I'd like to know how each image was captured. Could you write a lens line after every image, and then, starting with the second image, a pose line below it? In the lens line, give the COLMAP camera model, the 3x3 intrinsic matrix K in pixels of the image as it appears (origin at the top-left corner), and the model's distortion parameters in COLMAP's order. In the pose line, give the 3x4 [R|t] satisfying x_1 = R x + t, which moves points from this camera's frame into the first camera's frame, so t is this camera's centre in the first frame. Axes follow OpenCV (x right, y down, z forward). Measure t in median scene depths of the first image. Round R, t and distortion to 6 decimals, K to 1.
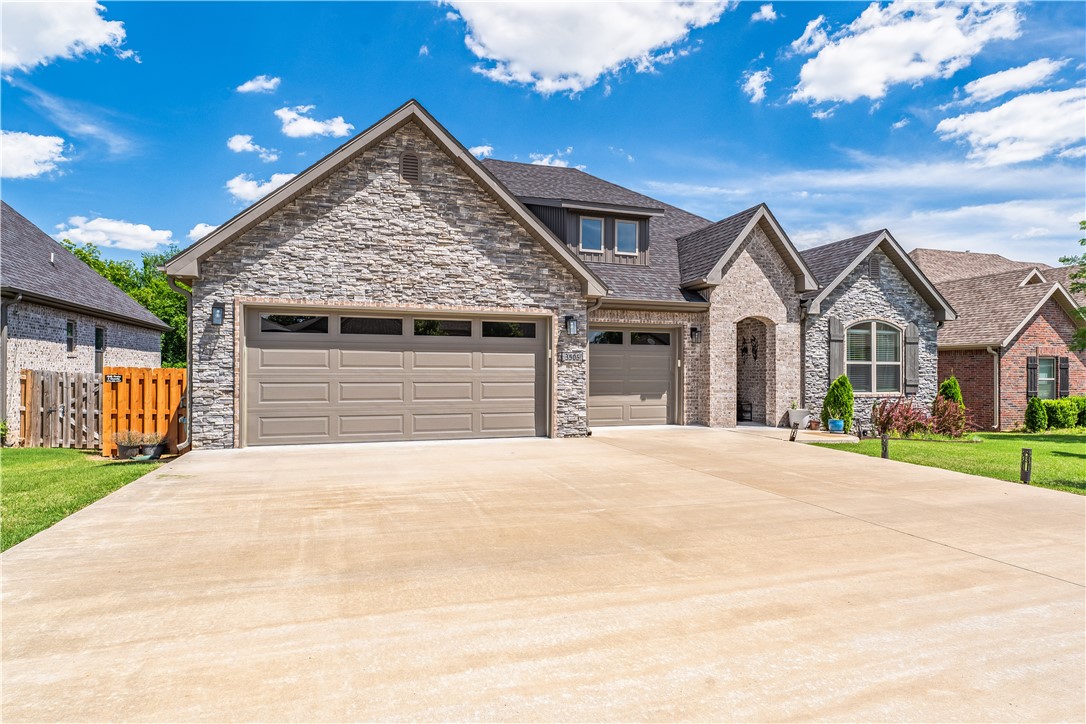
lens RADIAL K [[585.6, 0, 543.9], [0, 585.6, 364.9], [0, 0, 1]] dist [0.051763, 0.001048]
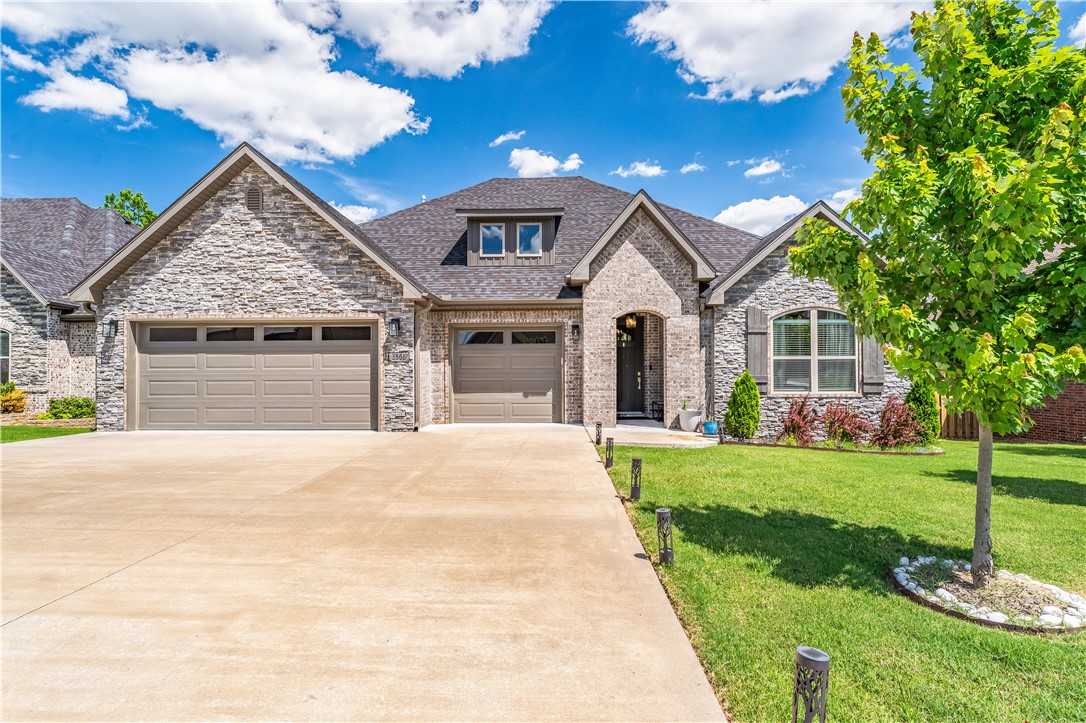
lens RADIAL K [[532.8, 0, 542.9], [0, 532.8, 368.5], [0, 0, 1]] dist [0.035736, 0.000494]
pose [[0.931972, -0.010460, -0.362379, 0.653872], [0.011585, 0.999932, 0.000932, 0.010230], [0.362345, -0.005067, 0.932030, 0.182743]]
